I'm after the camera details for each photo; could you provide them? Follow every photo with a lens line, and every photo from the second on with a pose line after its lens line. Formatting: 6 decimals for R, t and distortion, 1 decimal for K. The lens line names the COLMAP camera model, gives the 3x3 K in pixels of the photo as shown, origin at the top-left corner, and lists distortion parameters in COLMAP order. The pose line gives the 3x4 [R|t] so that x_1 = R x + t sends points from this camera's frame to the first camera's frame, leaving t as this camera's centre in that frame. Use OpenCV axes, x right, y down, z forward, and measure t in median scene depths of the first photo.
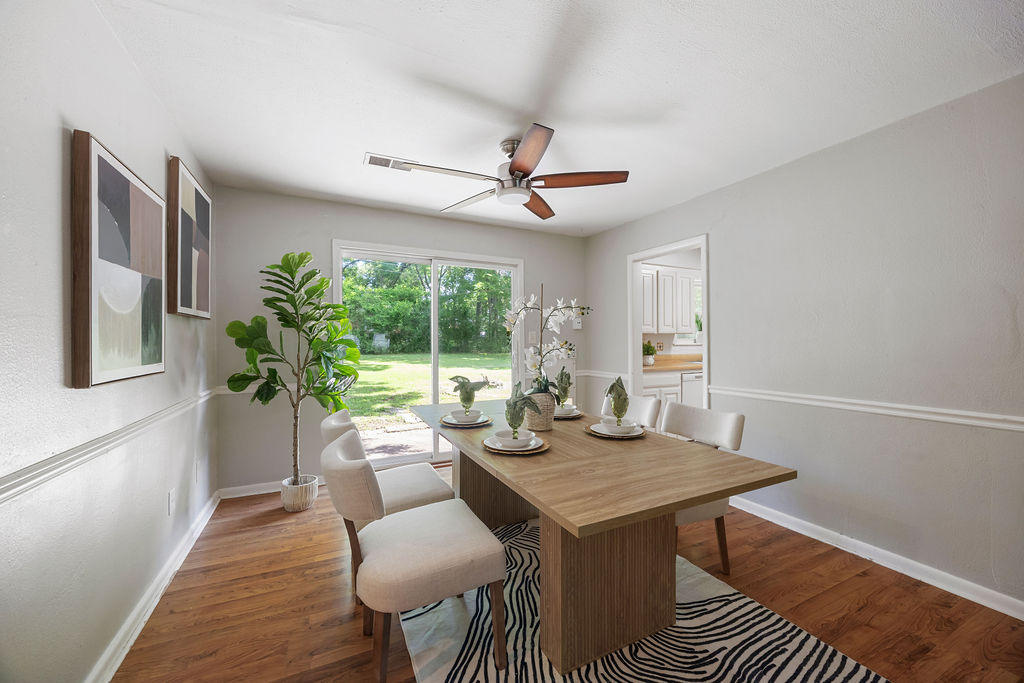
lens RADIAL K [[386.4, 0, 512.6], [0, 386.4, 336.9], [0, 0, 1]] dist [-0.000825, -0.000603]
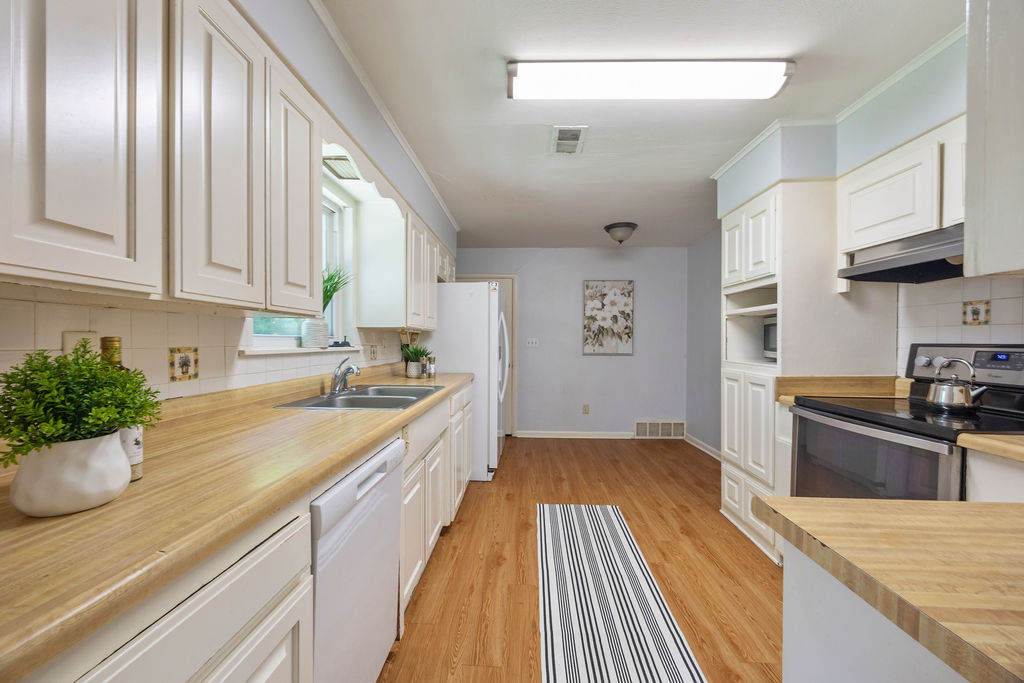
lens RADIAL K [[386.4, 0, 503.0], [0, 386.4, 340.5], [0, 0, 1]] dist [-0.000825, -0.000603]
pose [[0.499198, 0.006787, 0.866461, 0.290674], [-0.005226, 0.999975, -0.004822, 0.011463], [-0.866472, -0.002121, 0.499221, 0.756035]]
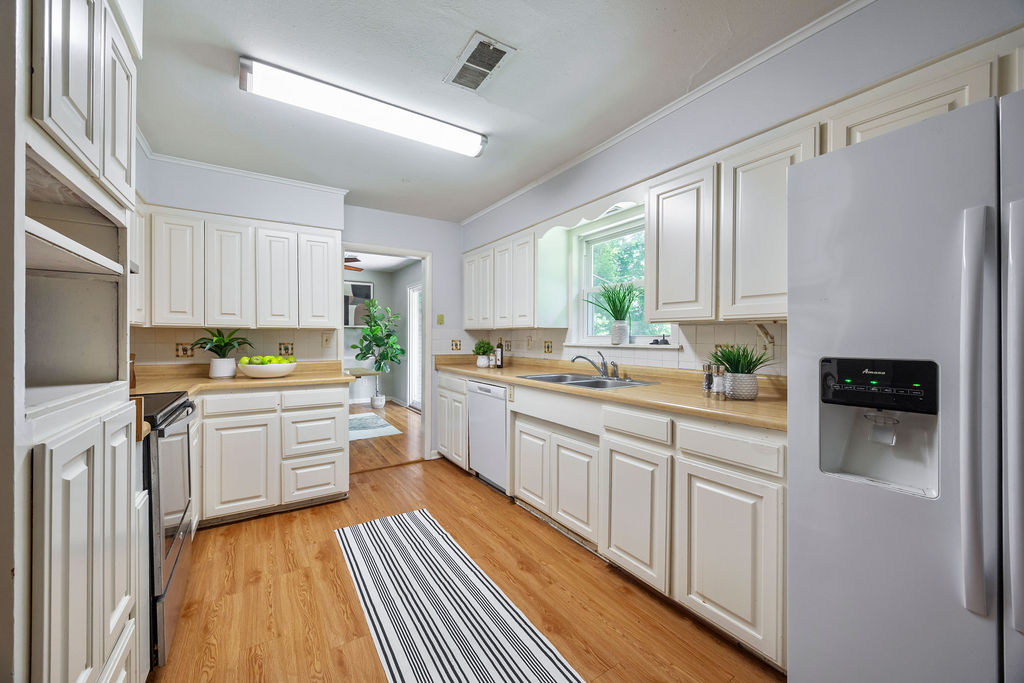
lens RADIAL K [[386.4, 0, 508.2], [0, 386.4, 340.2], [0, 0, 1]] dist [-0.000825, -0.000603]
pose [[0.115042, 0.006753, -0.993338, 1.116715], [-0.002676, 0.999975, 0.006488, 0.009662], [0.993357, 0.001911, 0.115057, 0.917208]]
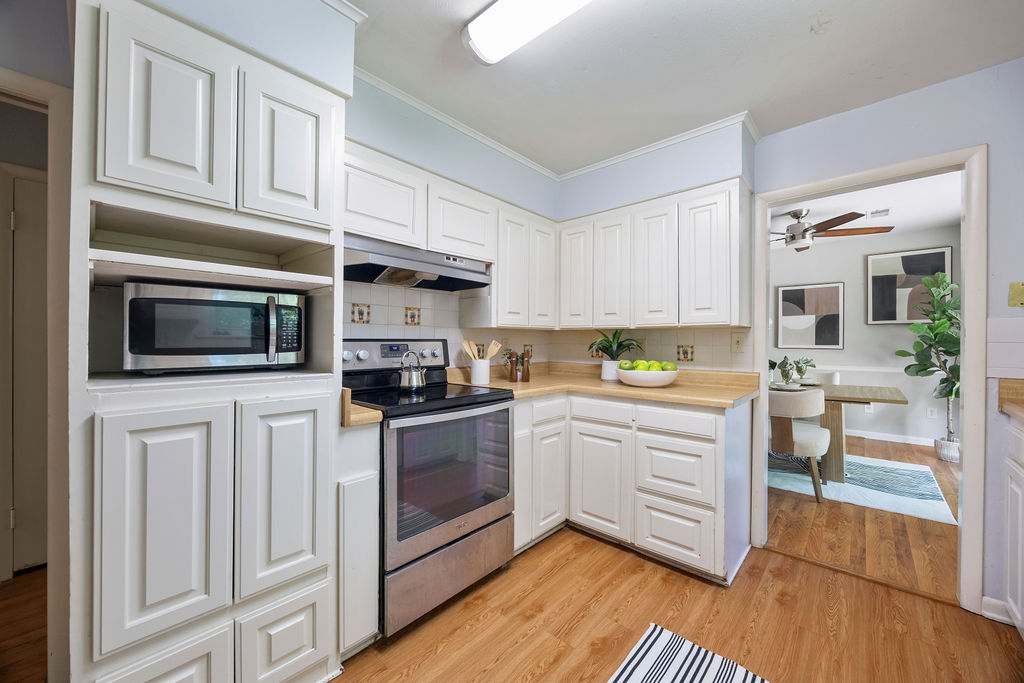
lens RADIAL K [[386.4, 0, 506.3], [0, 386.4, 340.6], [0, 0, 1]] dist [-0.000825, -0.000603]
pose [[-0.932702, 0.001477, -0.360645, 0.826860], [0.000647, 0.999997, 0.002421, 0.011586], [0.360648, 0.002025, -0.932700, 1.024281]]
